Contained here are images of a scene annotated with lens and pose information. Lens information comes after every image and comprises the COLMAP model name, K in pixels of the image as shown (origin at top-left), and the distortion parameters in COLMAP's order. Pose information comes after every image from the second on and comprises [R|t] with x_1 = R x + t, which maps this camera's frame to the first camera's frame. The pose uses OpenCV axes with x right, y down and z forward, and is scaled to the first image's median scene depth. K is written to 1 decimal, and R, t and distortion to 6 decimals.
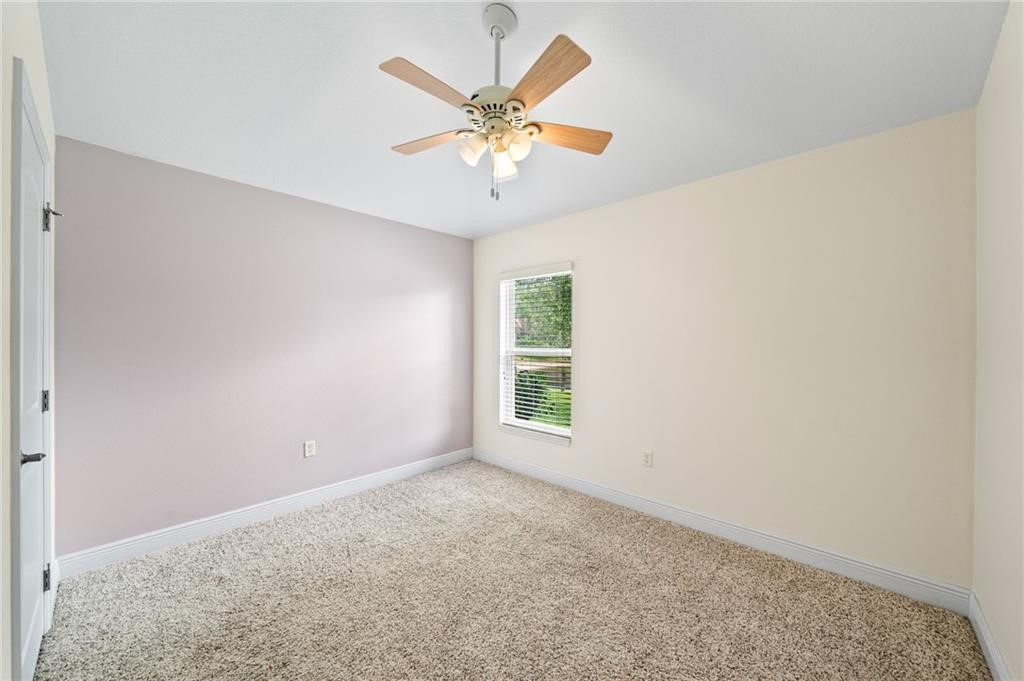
lens RADIAL K [[378.6, 0, 524.6], [0, 378.6, 340.4], [0, 0, 1]] dist [0.000165, -0.000044]
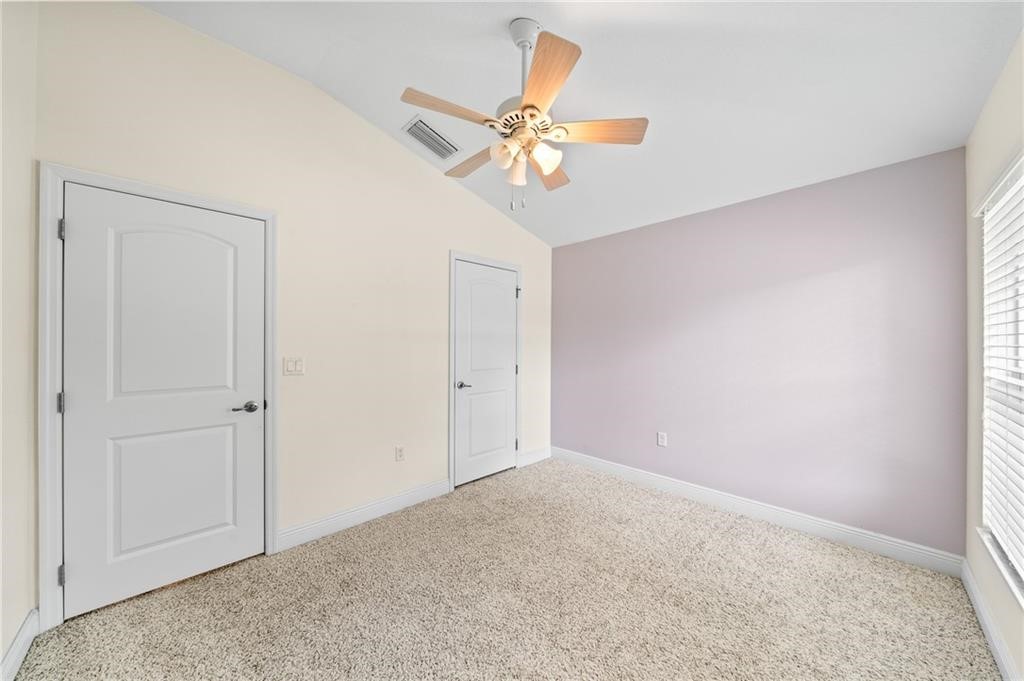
lens RADIAL K [[351.3, 0, 511.0], [0, 351.3, 342.0], [0, 0, 1]] dist [-0.010469, -0.000091]
pose [[-0.062771, -0.005926, -0.998010, 0.512956], [-0.003808, 0.999977, -0.005698, 0.001340], [0.998021, 0.003443, -0.062792, 0.608287]]
